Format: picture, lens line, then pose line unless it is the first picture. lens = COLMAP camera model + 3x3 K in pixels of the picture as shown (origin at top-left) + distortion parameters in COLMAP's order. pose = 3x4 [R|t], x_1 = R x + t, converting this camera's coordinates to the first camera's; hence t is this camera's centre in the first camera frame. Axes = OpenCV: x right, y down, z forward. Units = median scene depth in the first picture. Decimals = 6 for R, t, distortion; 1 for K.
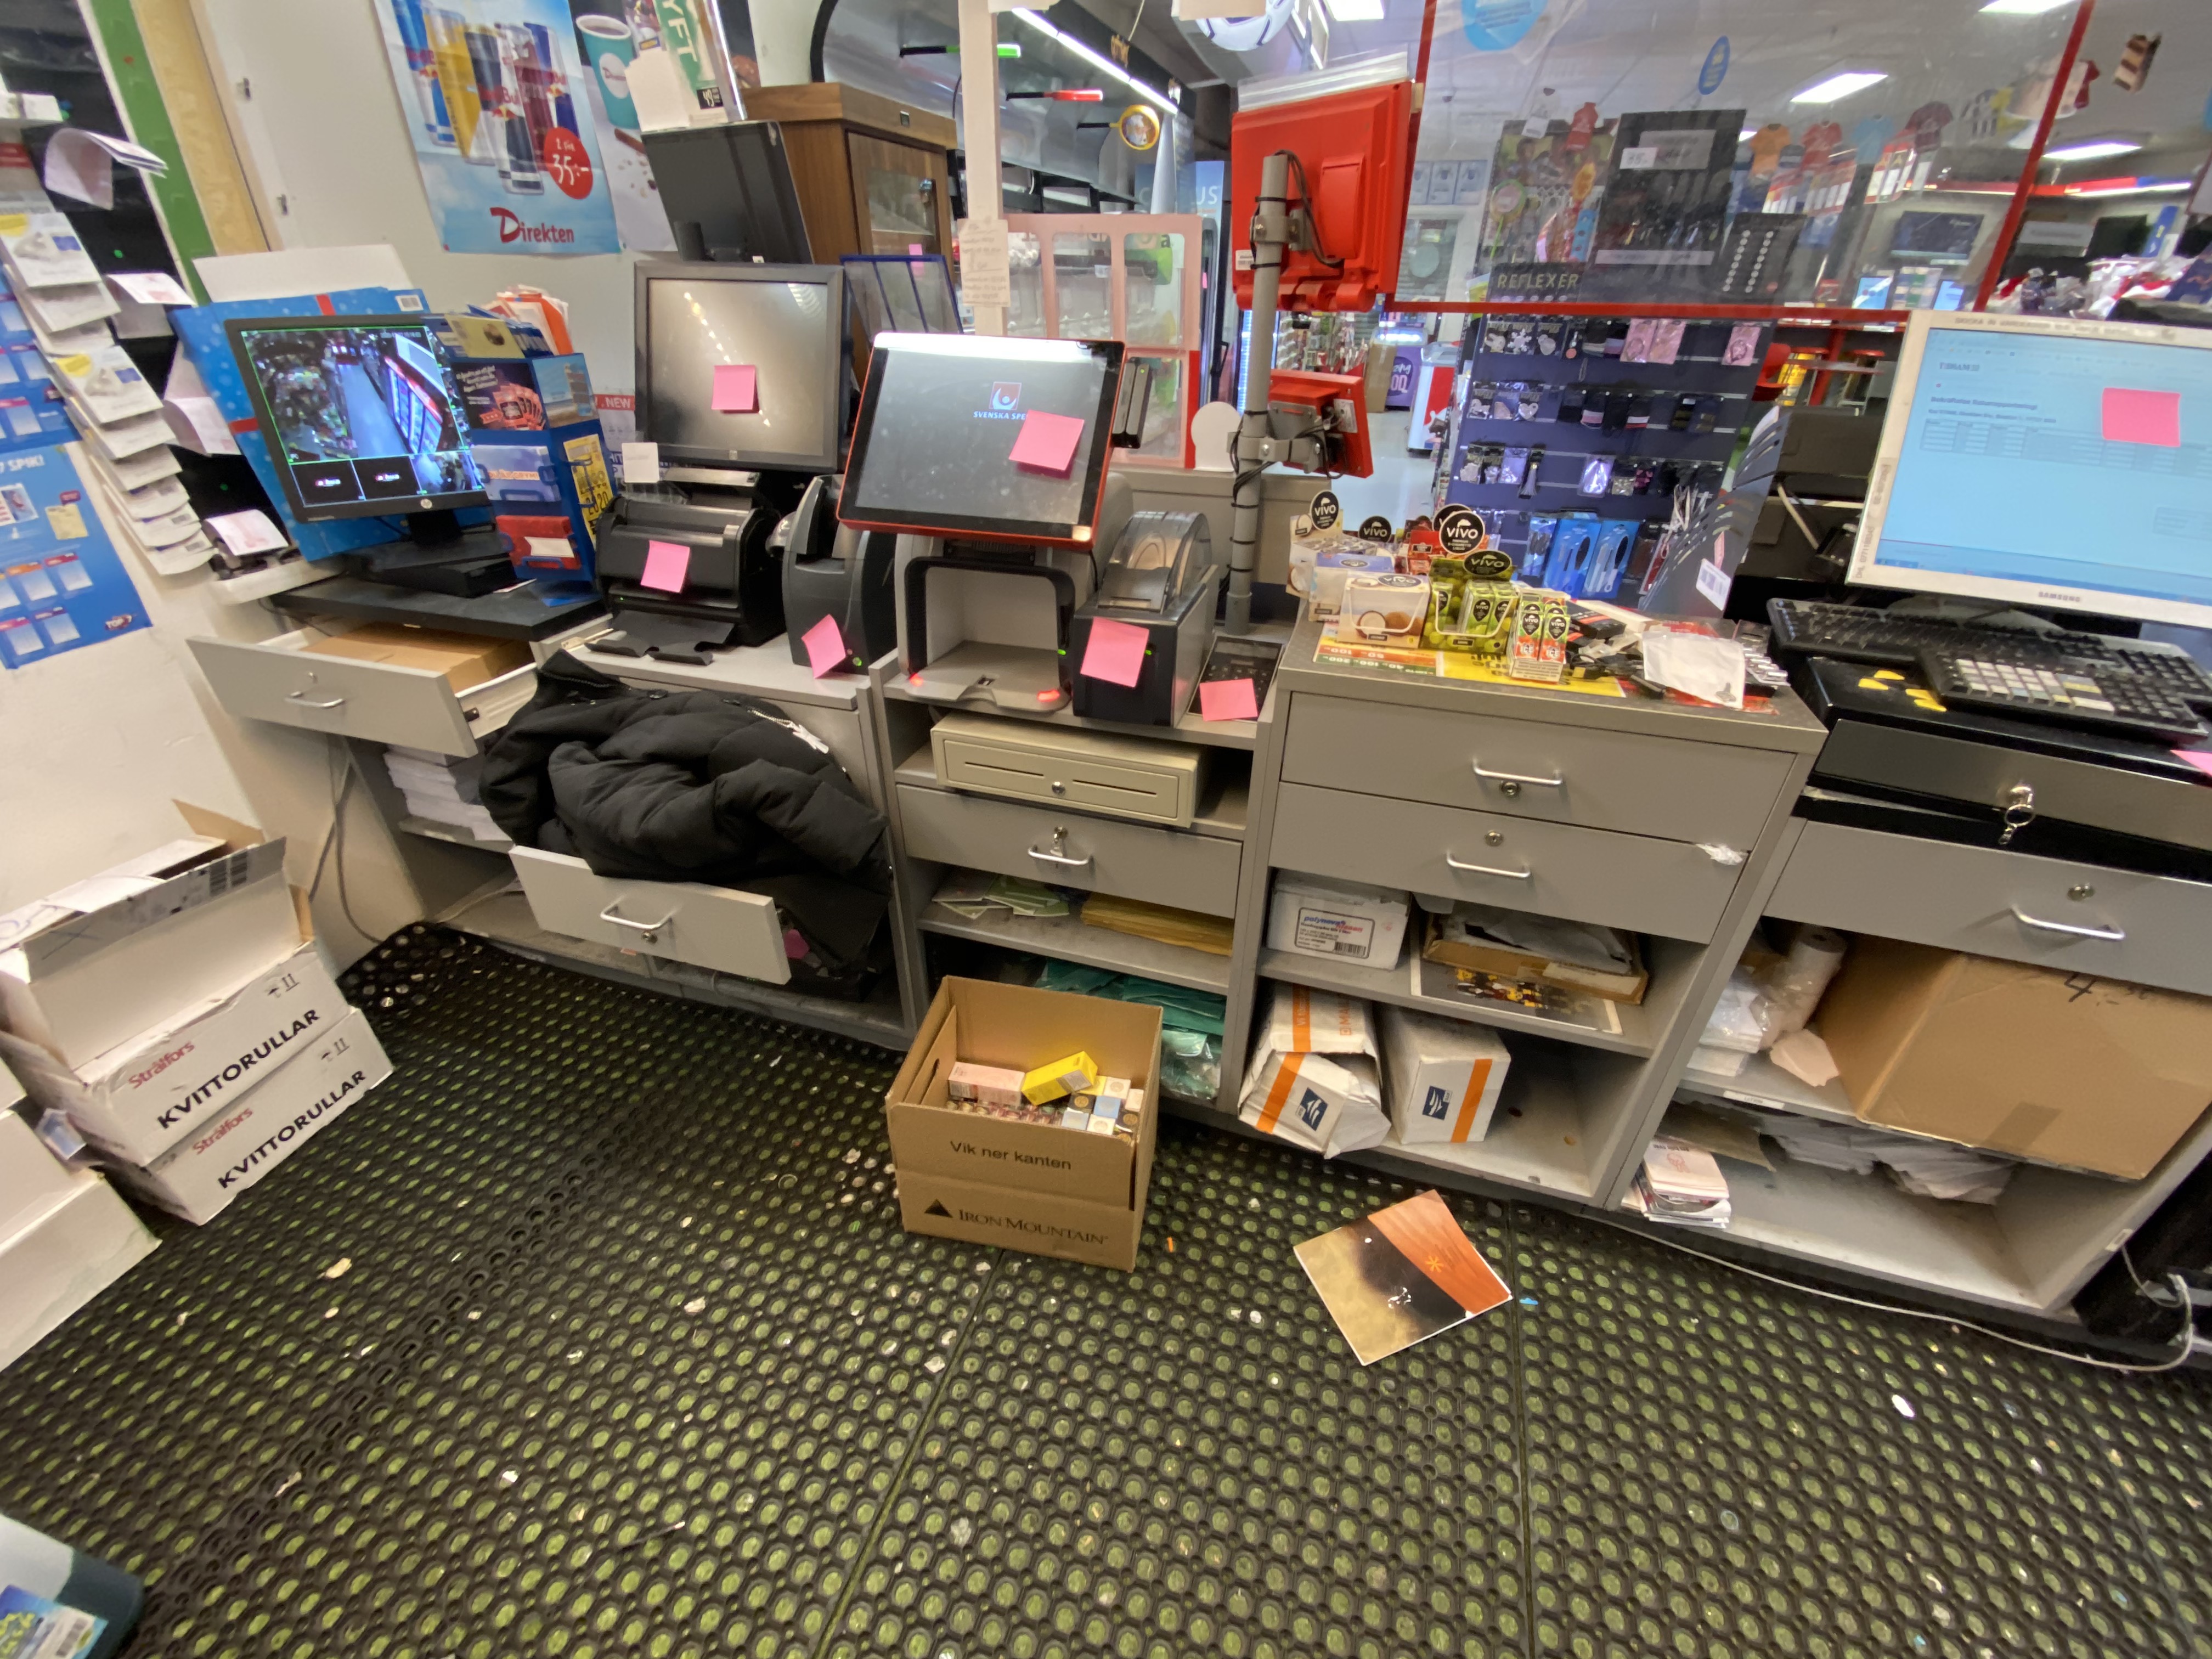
lens RADIAL K [[902.6, 0, 1106.0], [0, 902.6, 829.5], [0, 0, 1]] dist [-0.001107, -0.013652]
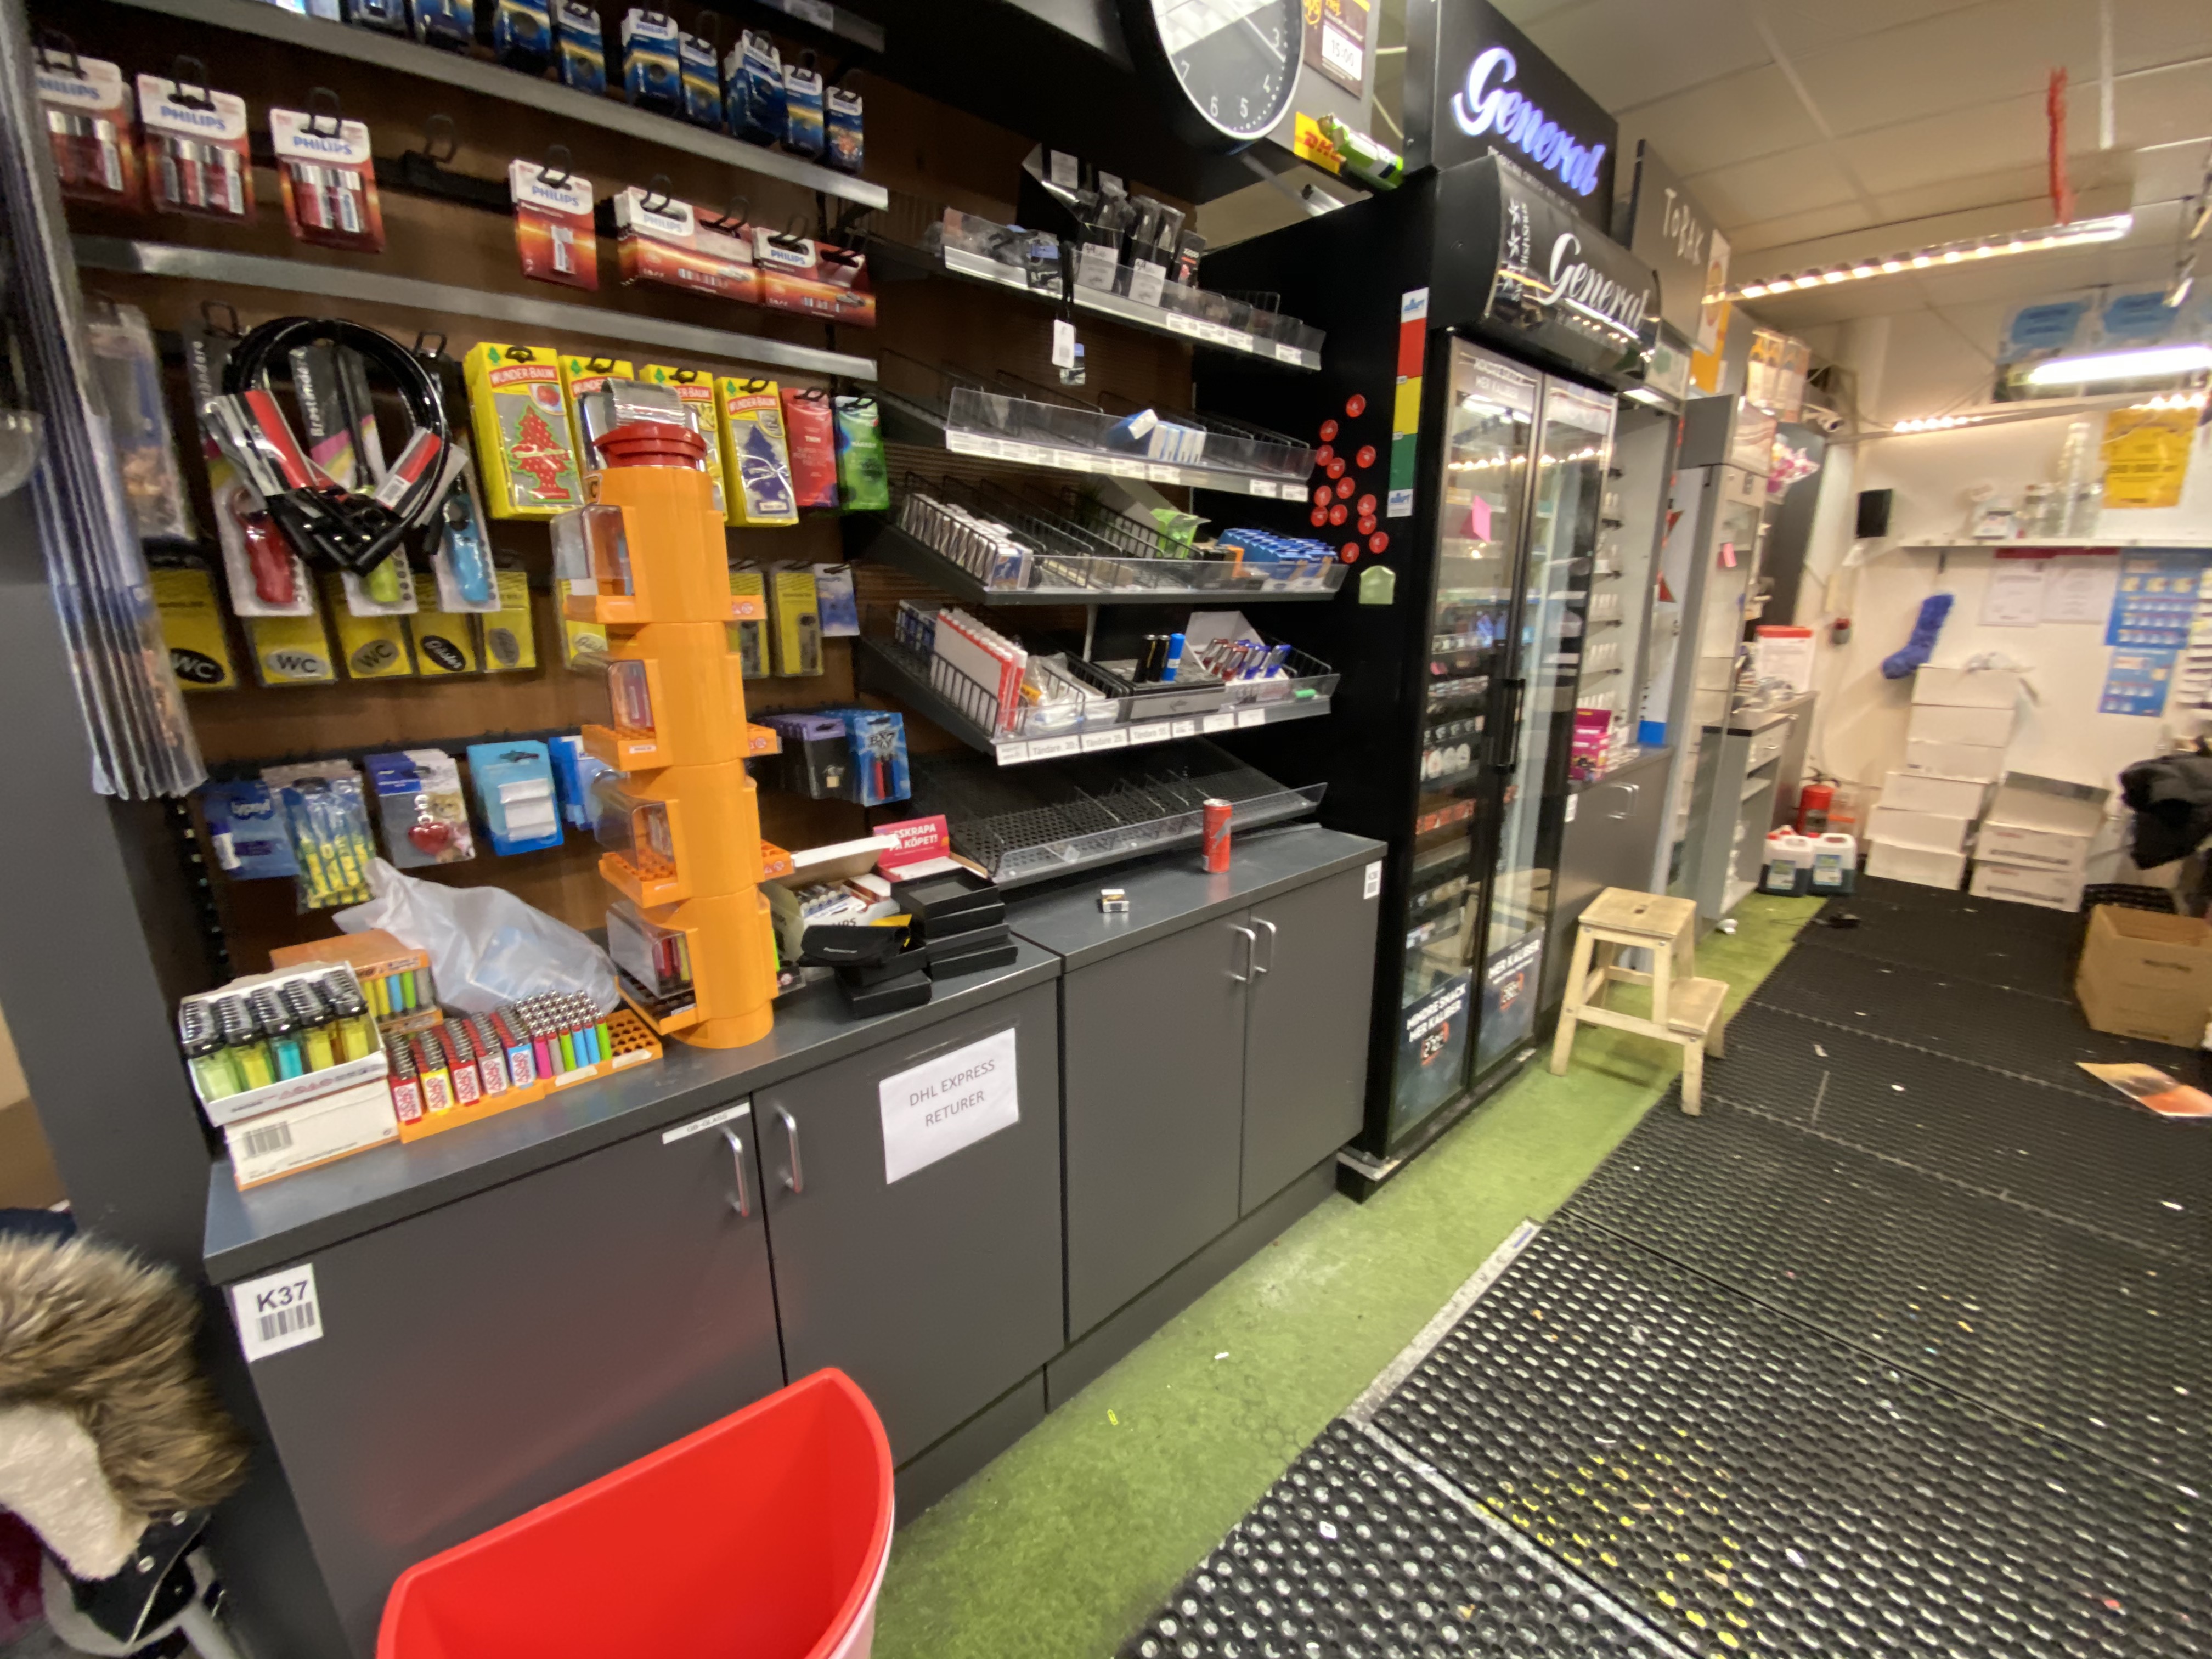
lens RADIAL K [[902.6, 0, 1106.0], [0, 902.6, 829.5], [0, 0, 1]] dist [-0.001107, -0.013652]
pose [[-0.491926, 0.215890, -0.843445, 2.668748], [-0.462099, 0.756310, 0.463098, 0.257484], [0.737884, 0.617565, -0.272287, -0.375332]]
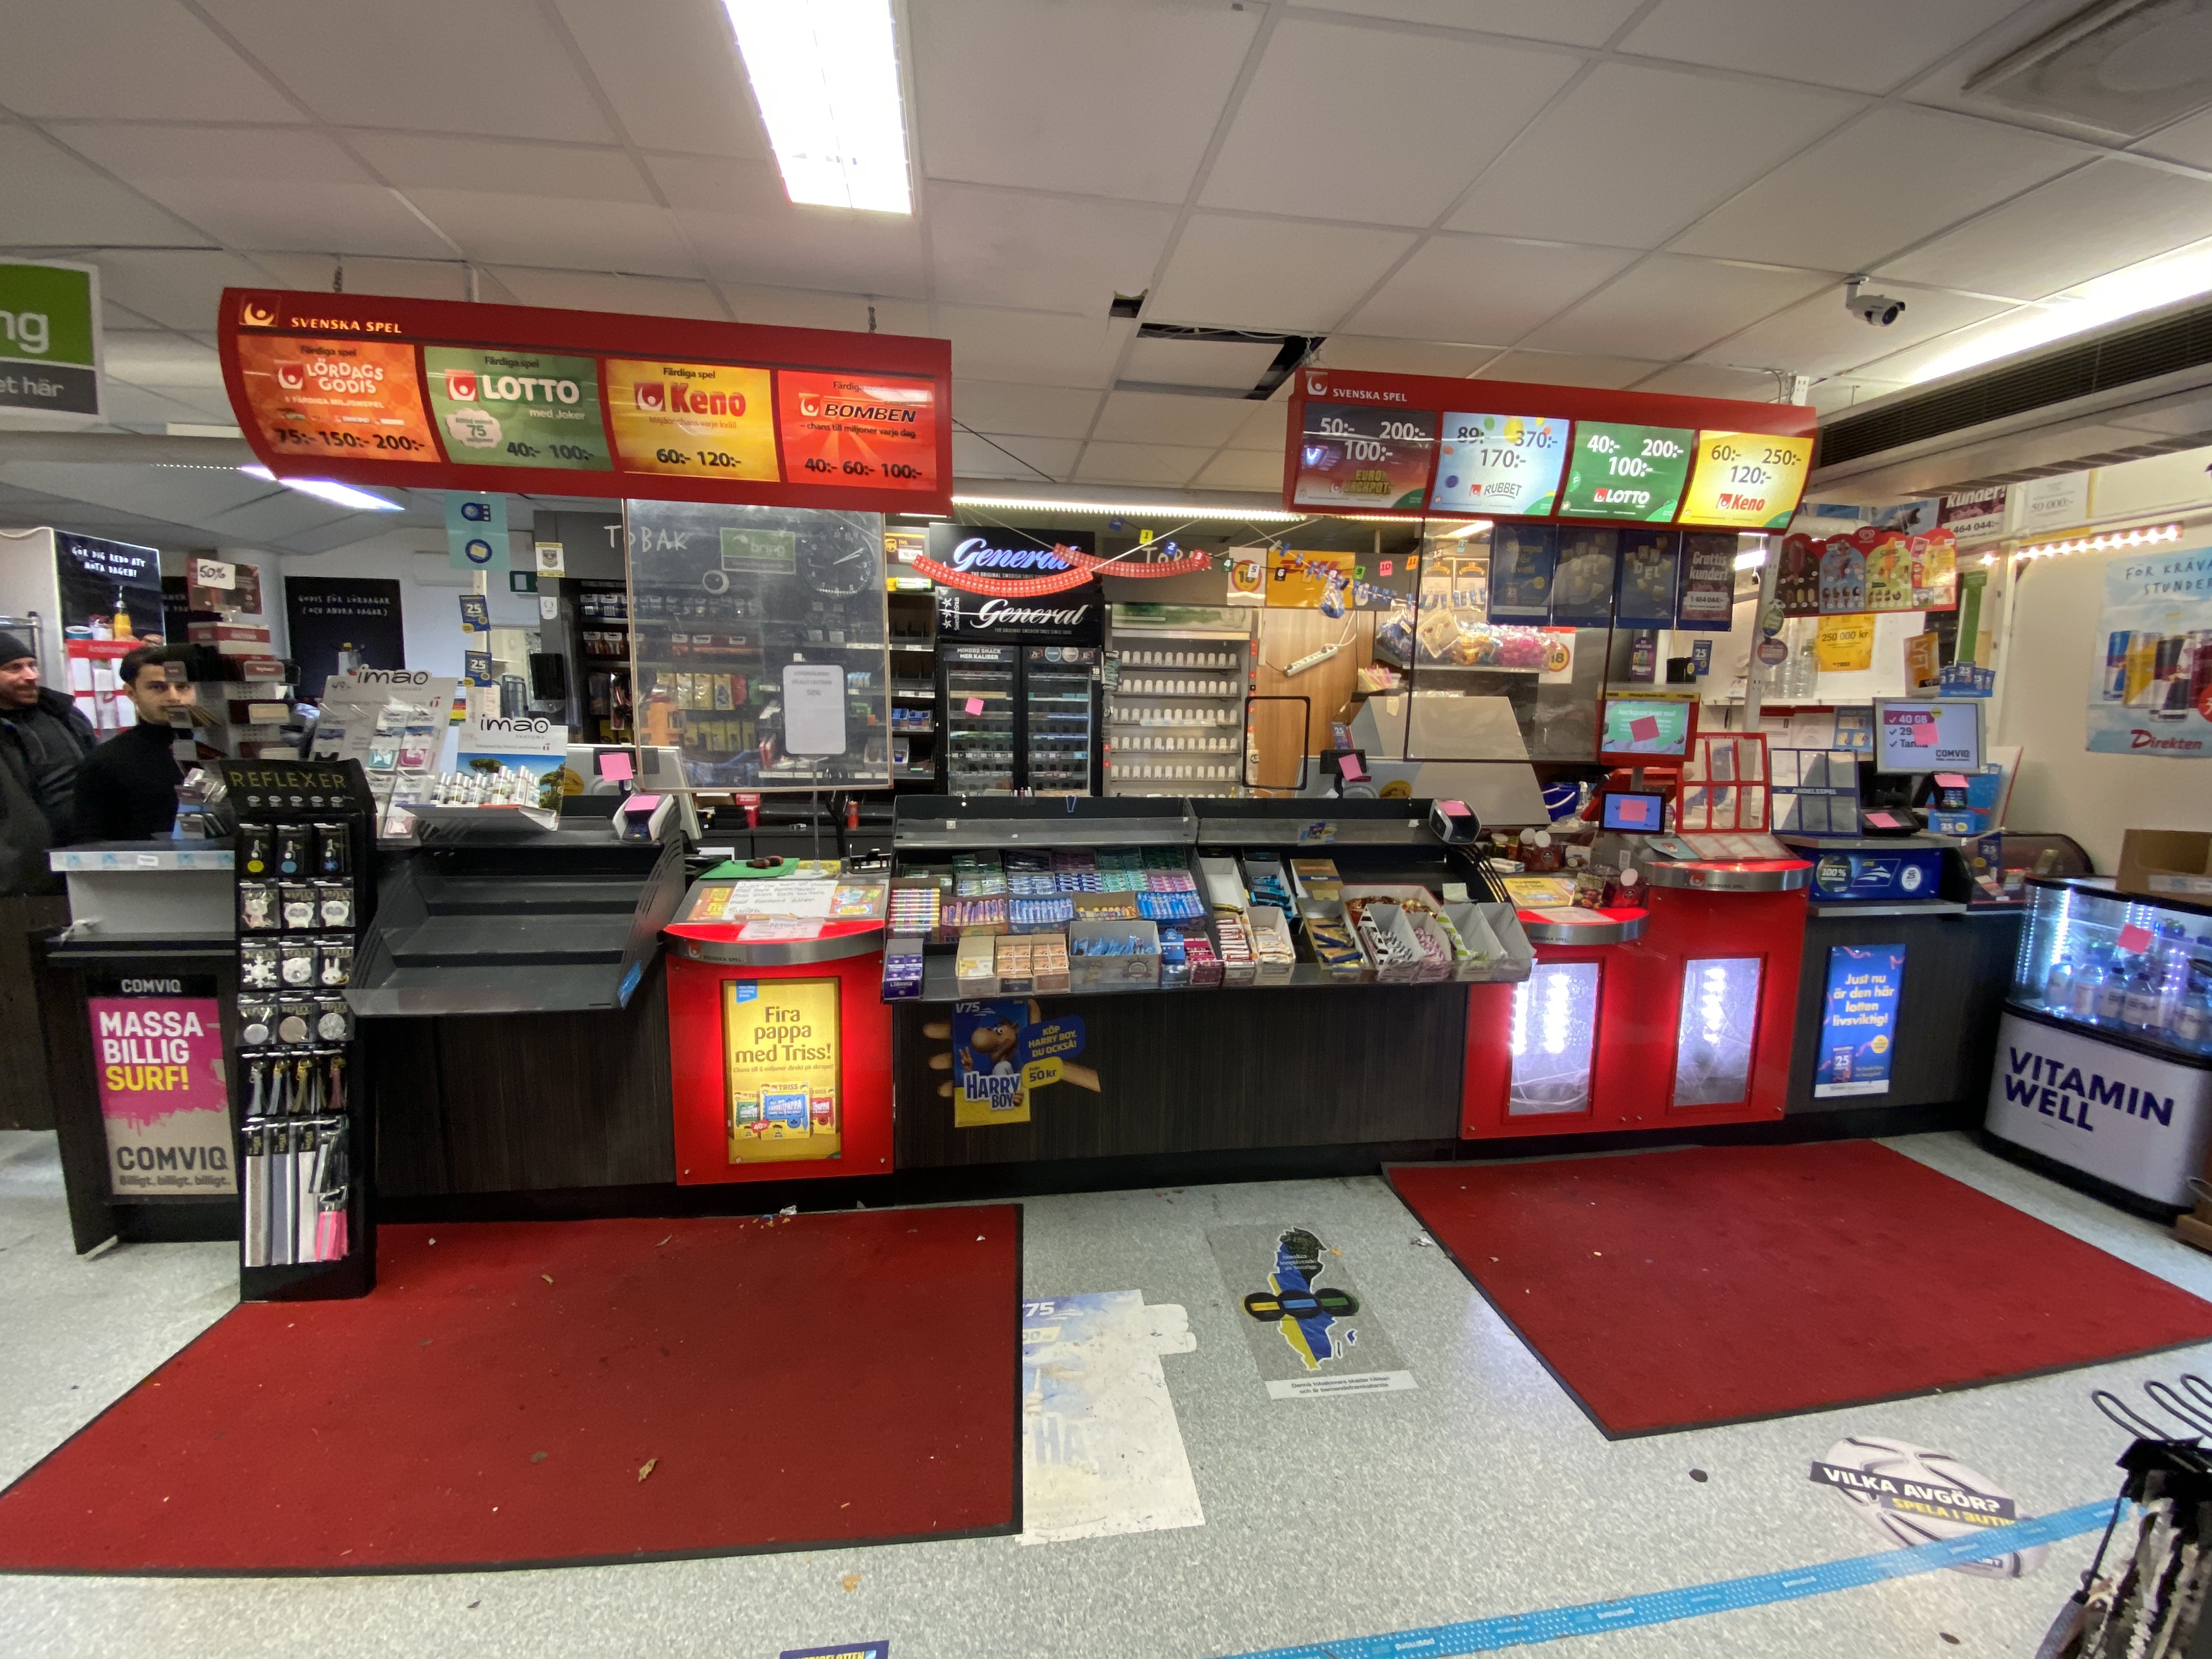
lens RADIAL K [[902.6, 0, 1106.0], [0, 902.6, 829.5], [0, 0, 1]] dist [-0.001107, -0.013652]
pose [[-0.892711, 0.031028, -0.449561, 2.278118], [-0.257869, 0.782966, 0.566099, -1.271605], [0.369555, 0.621291, -0.690961, 1.986004]]
